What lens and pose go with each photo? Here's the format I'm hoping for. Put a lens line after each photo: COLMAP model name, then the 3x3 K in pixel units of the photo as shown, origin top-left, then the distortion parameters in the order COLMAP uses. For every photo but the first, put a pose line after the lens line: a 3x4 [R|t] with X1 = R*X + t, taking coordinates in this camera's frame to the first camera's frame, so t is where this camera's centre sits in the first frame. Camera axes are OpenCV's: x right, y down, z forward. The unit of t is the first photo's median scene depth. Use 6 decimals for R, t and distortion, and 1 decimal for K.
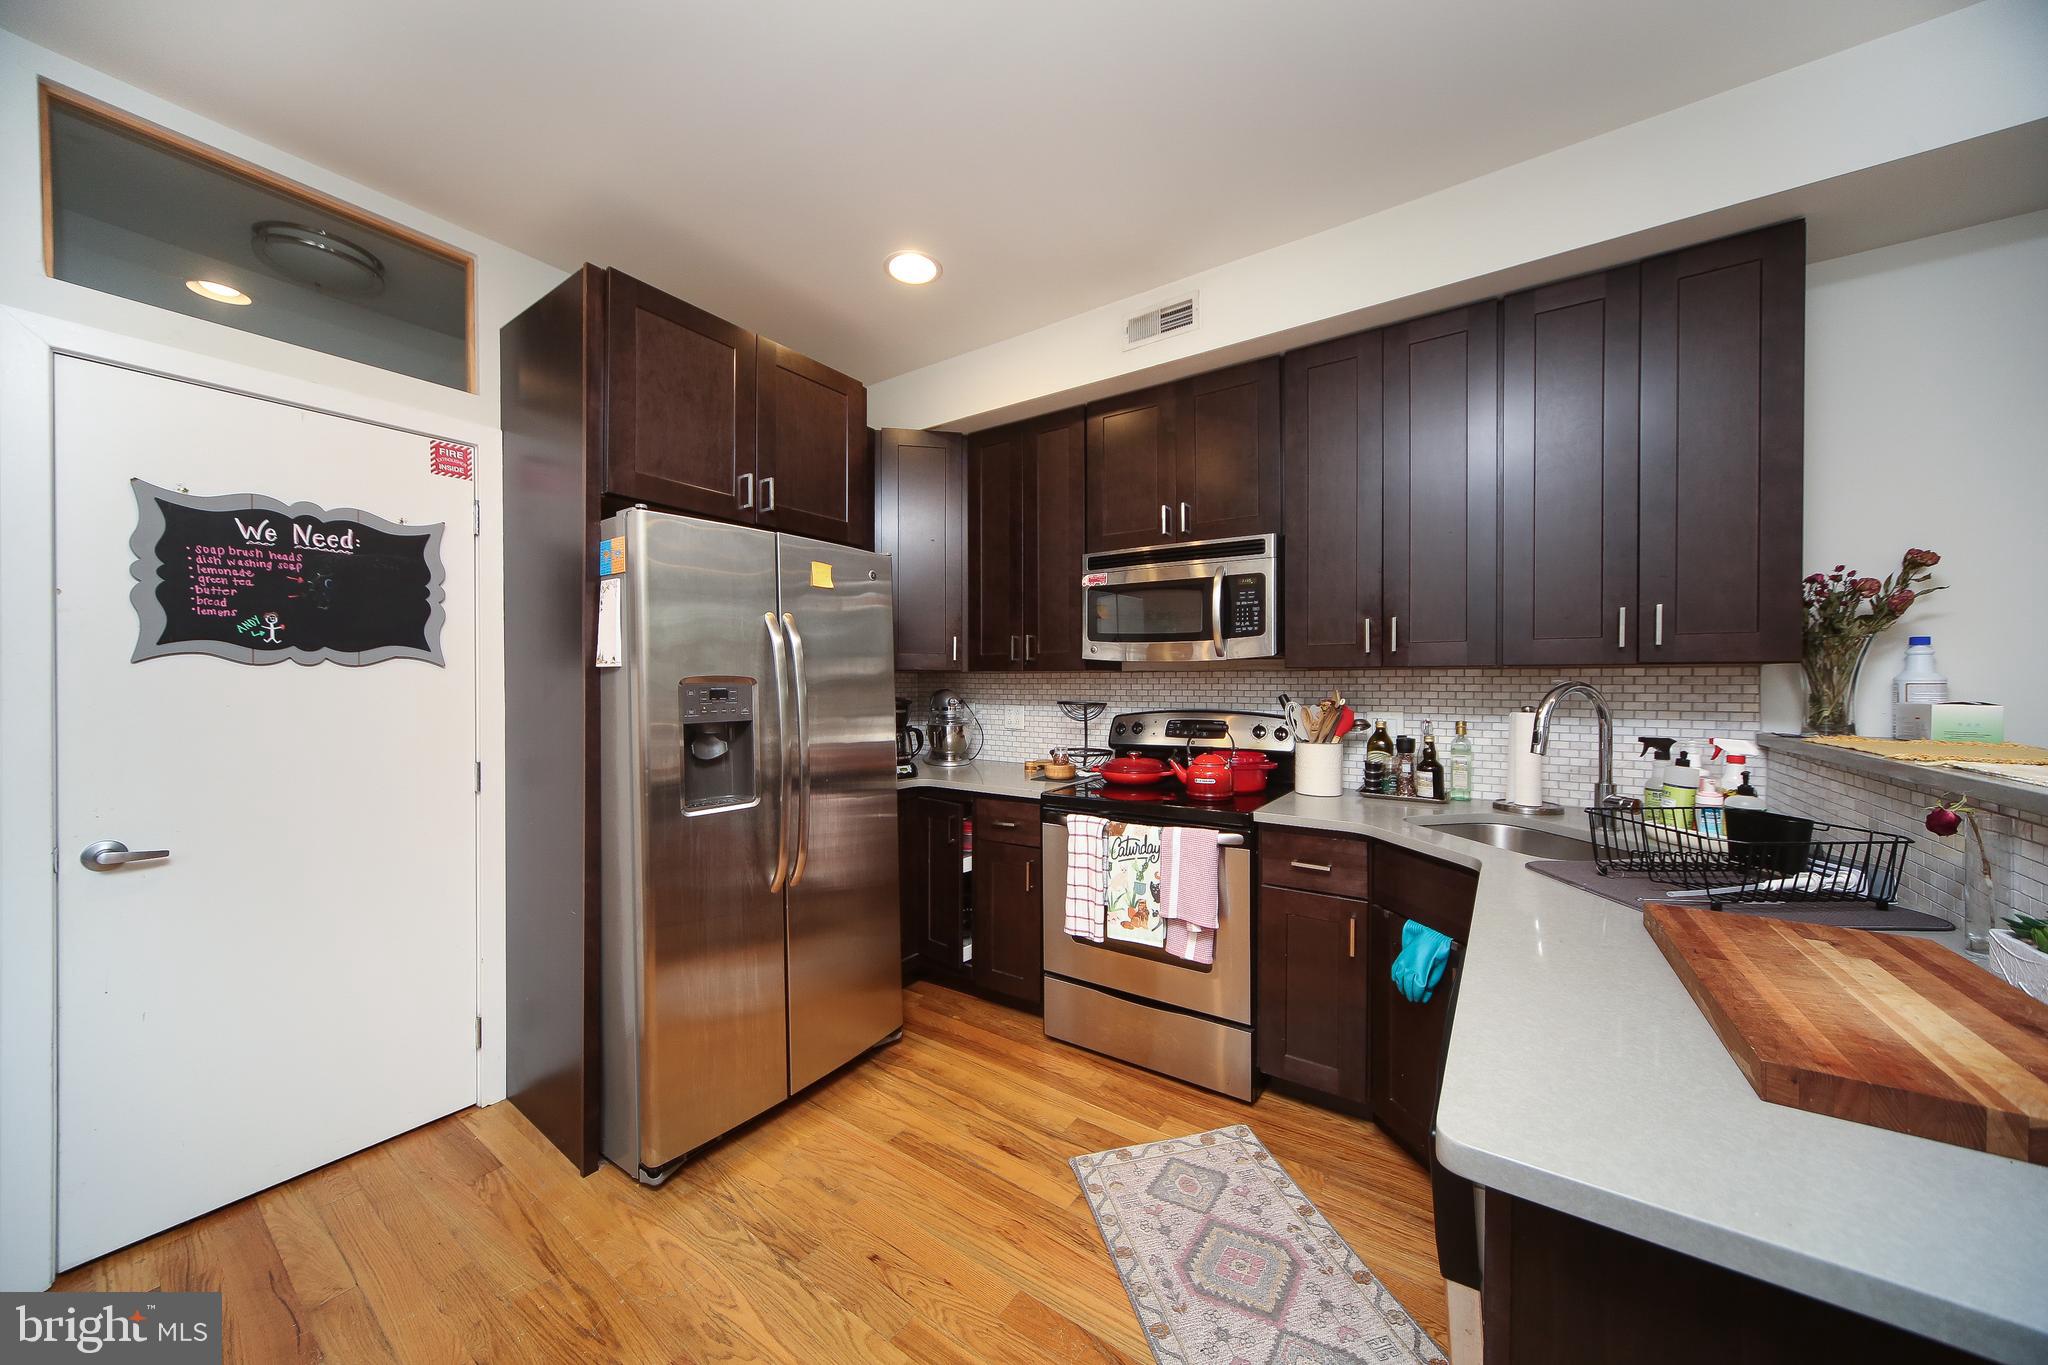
lens RADIAL K [[710.8, 0, 1030.4], [0, 710.8, 686.0], [0, 0, 1]] dist [-0.006061, 0.000737]
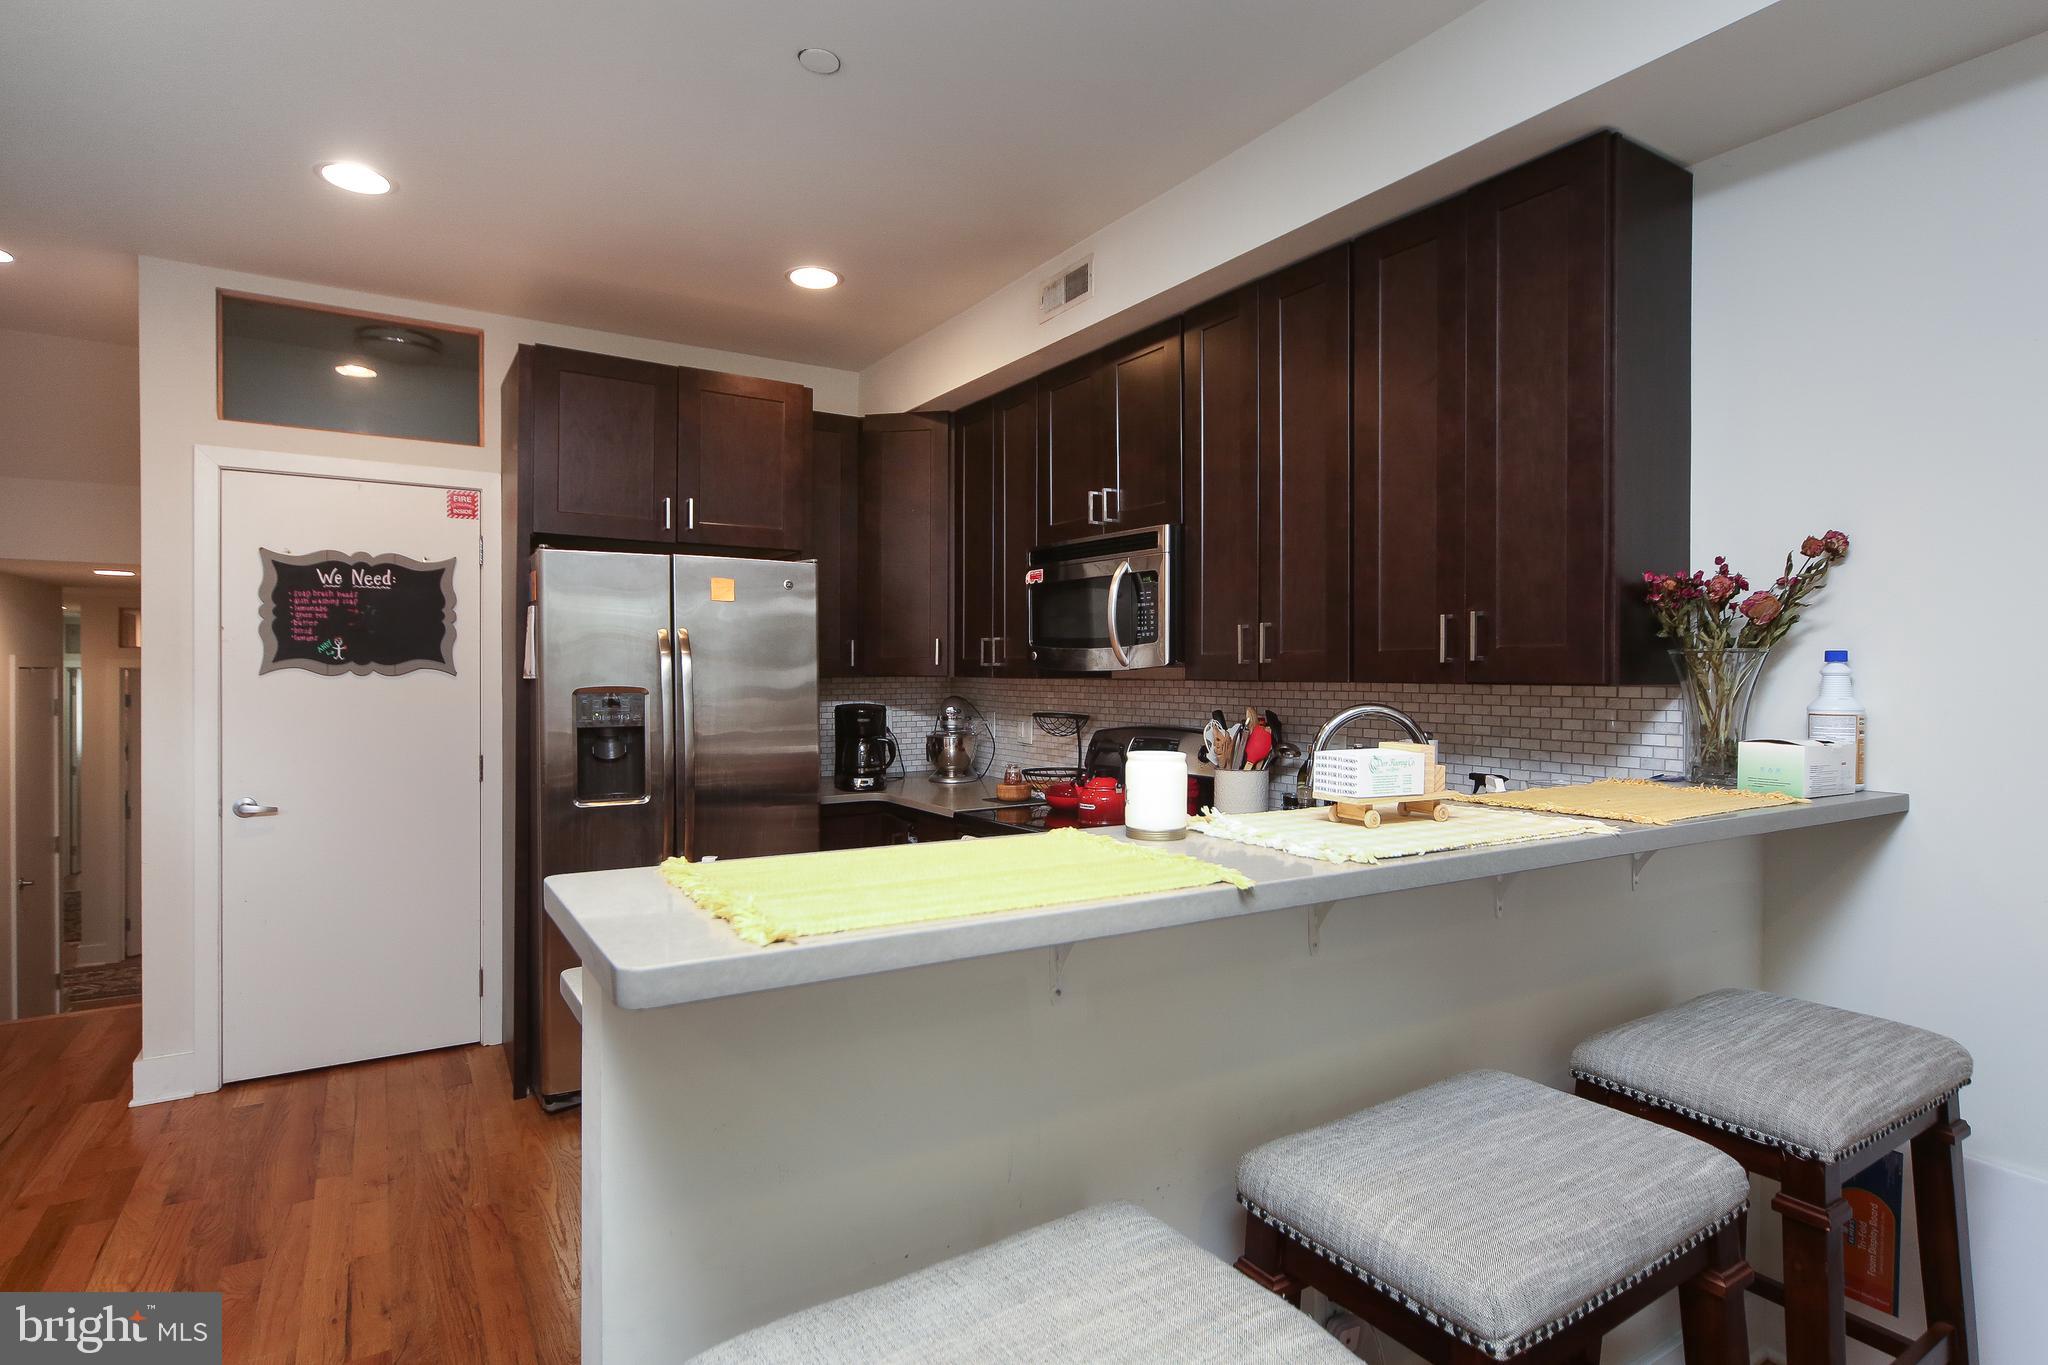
lens RADIAL K [[1065.7, 0, 1019.7], [0, 1065.7, 677.5], [0, 0, 1]] dist [-0.004126, -0.000700]
pose [[0.918596, 0.006297, -0.395147, 0.865245], [-0.007167, 0.999974, -0.000725, -0.032667], [0.395132, 0.003498, 0.918618, -0.326976]]
